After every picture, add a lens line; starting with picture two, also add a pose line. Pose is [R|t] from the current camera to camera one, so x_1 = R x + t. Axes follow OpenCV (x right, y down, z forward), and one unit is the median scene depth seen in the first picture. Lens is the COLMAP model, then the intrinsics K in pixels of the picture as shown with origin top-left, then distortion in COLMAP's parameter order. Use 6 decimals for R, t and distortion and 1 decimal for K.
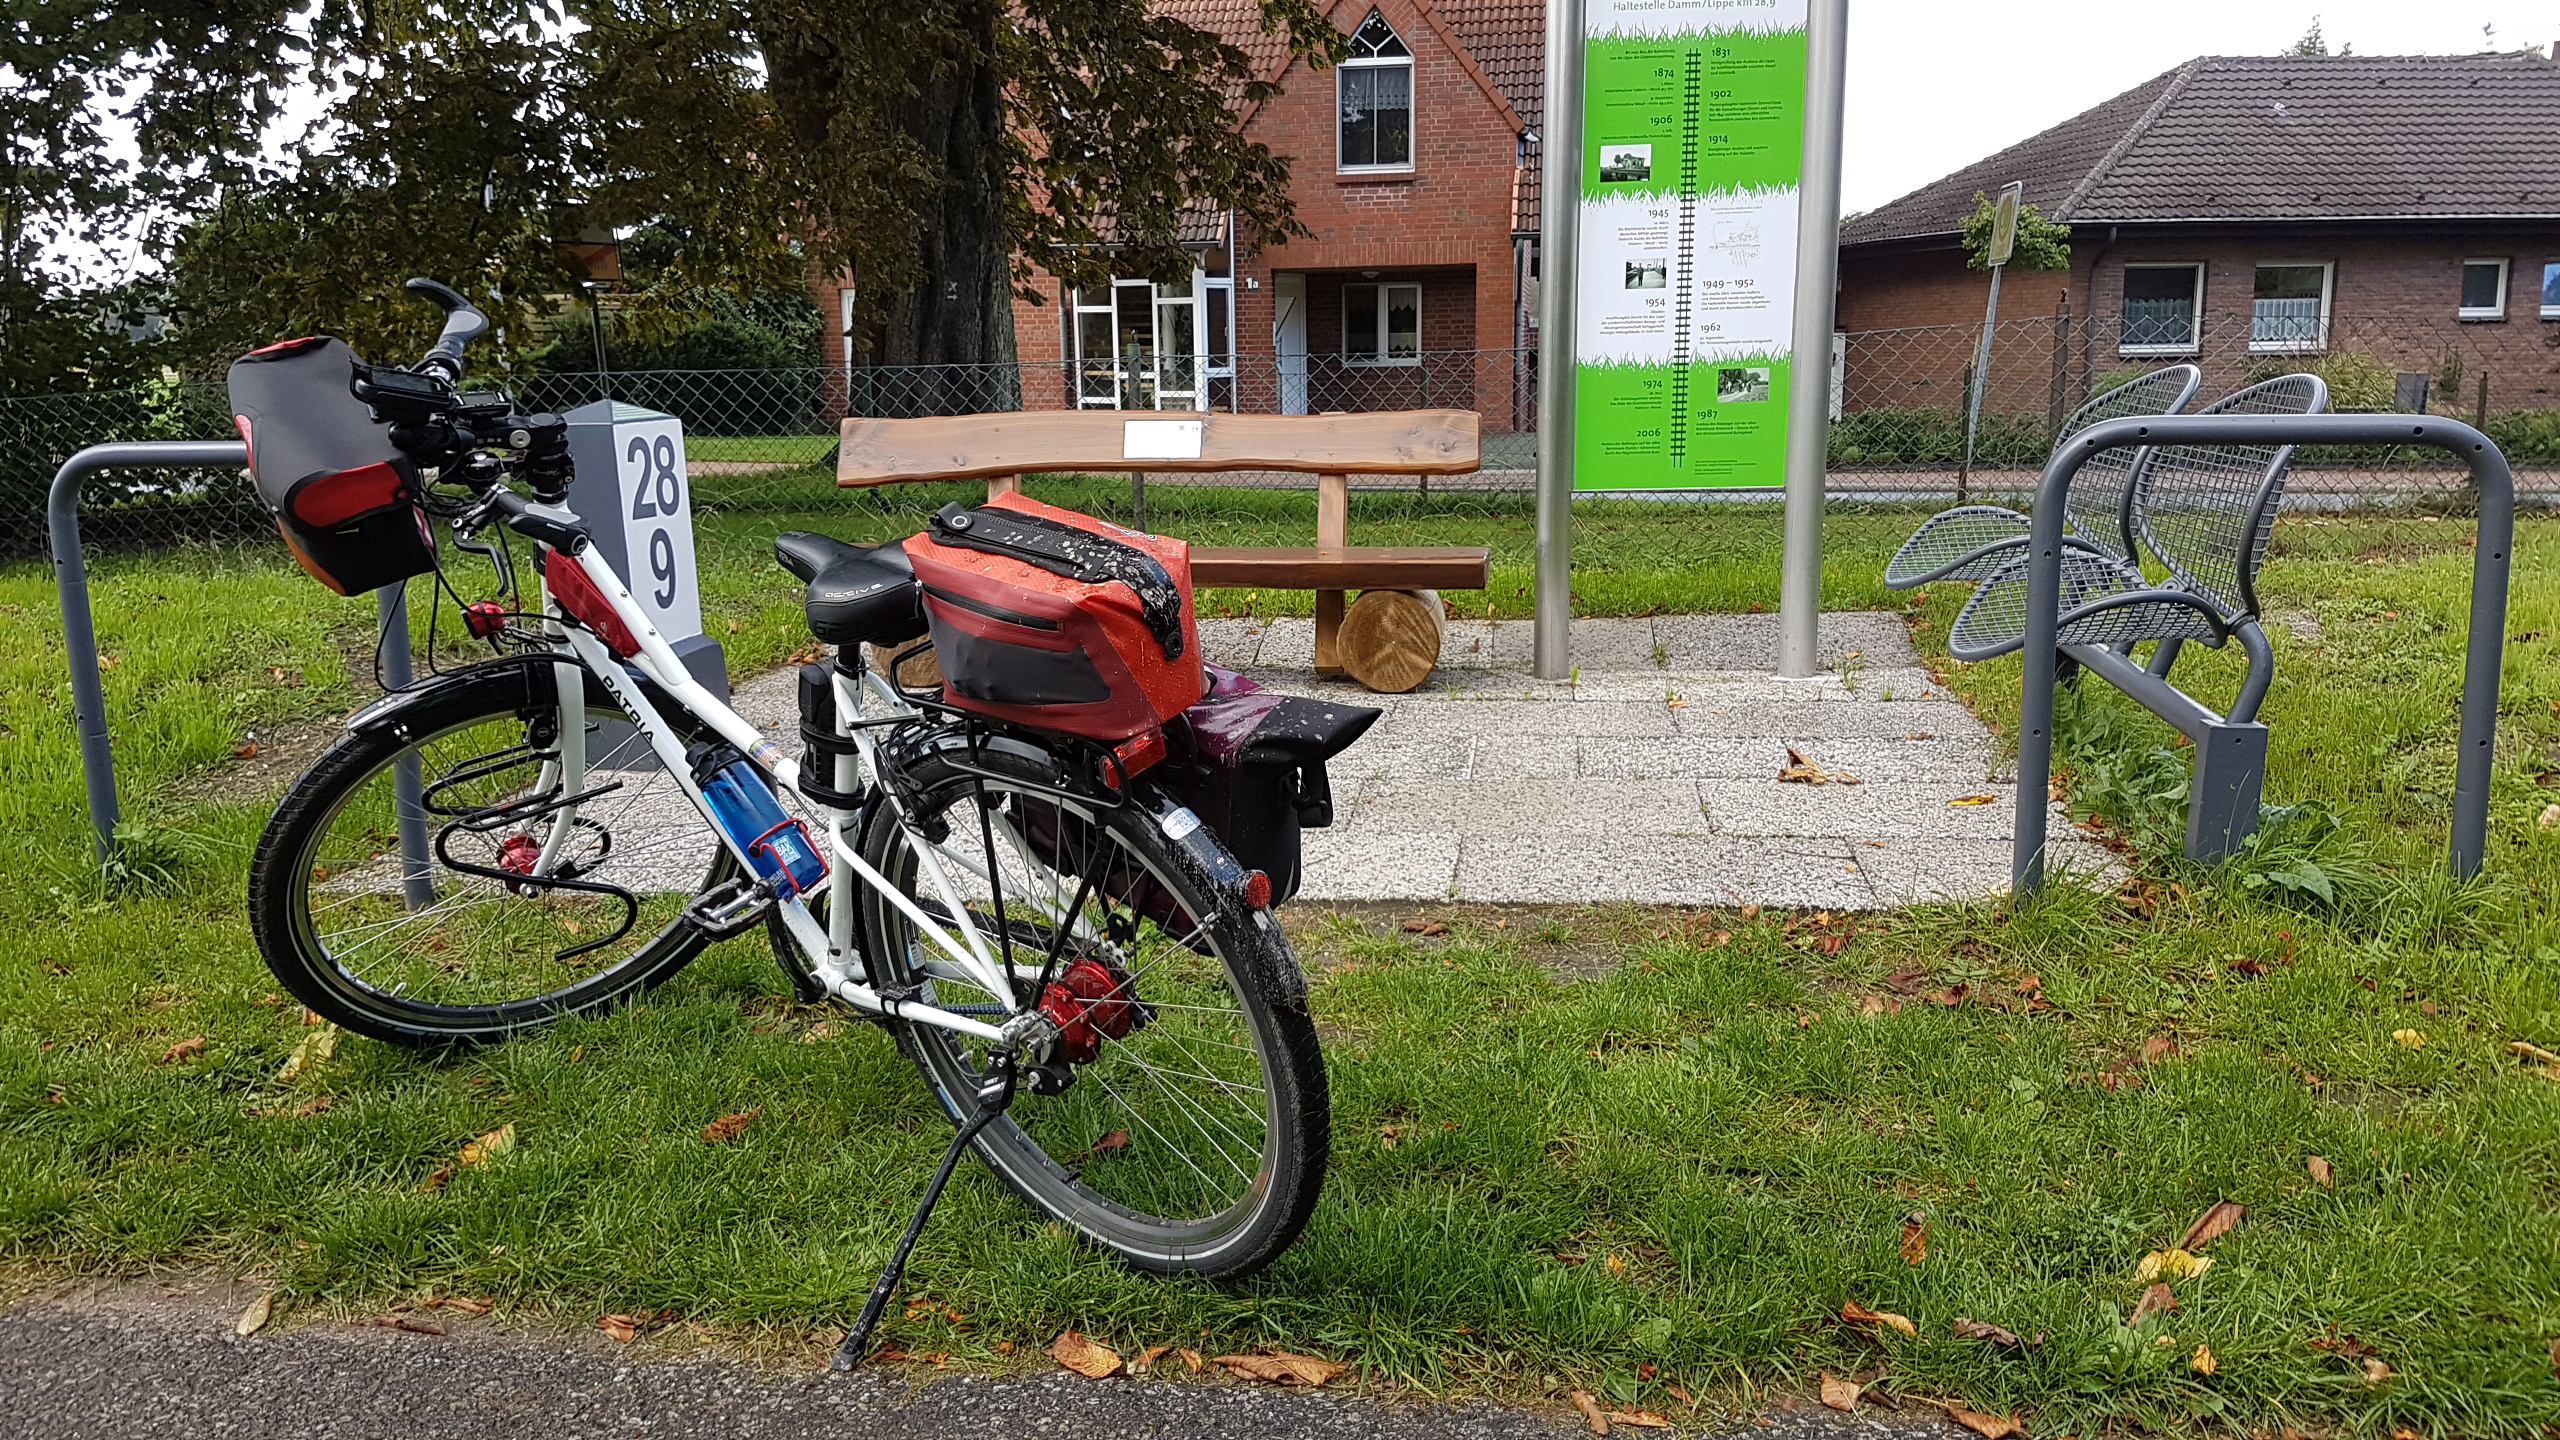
lens RADIAL K [[1984.1, 0, 1296.7], [0, 1984.1, 719.9], [0, 0, 1]] dist [0.099064, -0.014900]
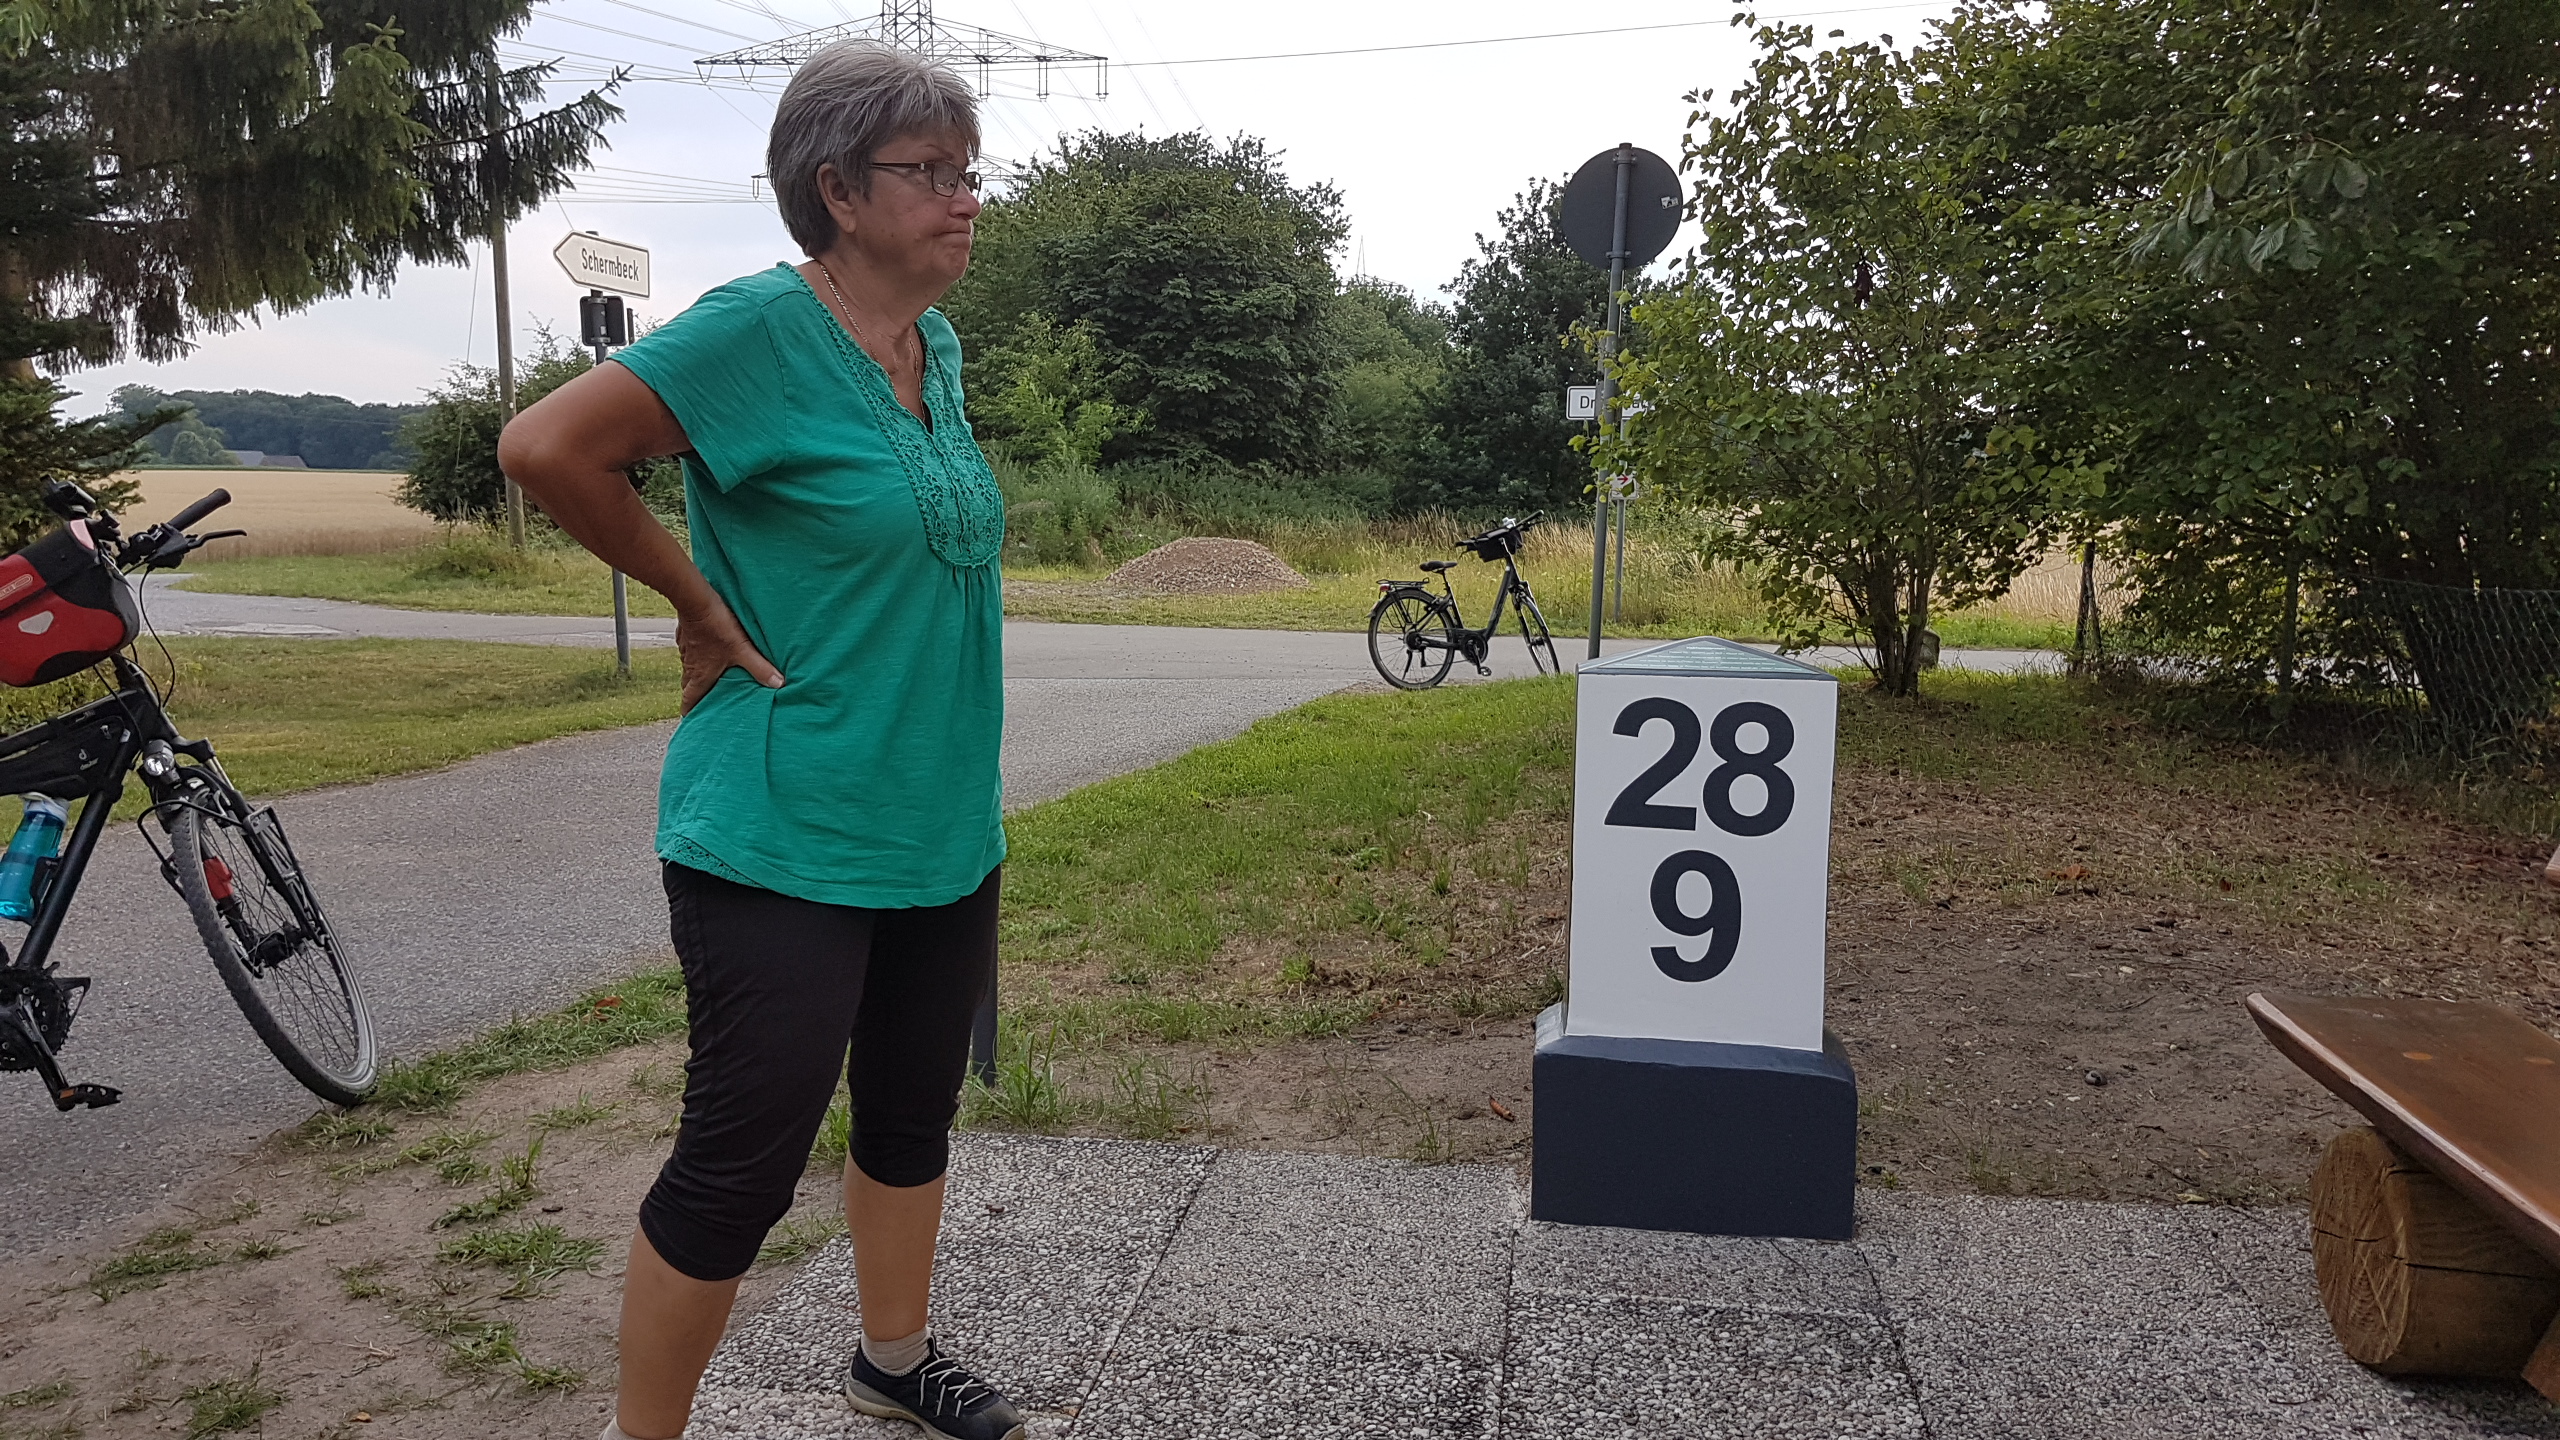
lens RADIAL K [[1984.1, 0, 1268.4], [0, 1984.1, 690.0], [0, 0, 1]] dist [0.099064, -0.014900]
pose [[-0.064122, 0.113015, -0.991522, 0.247230], [-0.198188, 0.972334, 0.123645, -0.168768], [0.978064, 0.204436, -0.039950, 0.783859]]
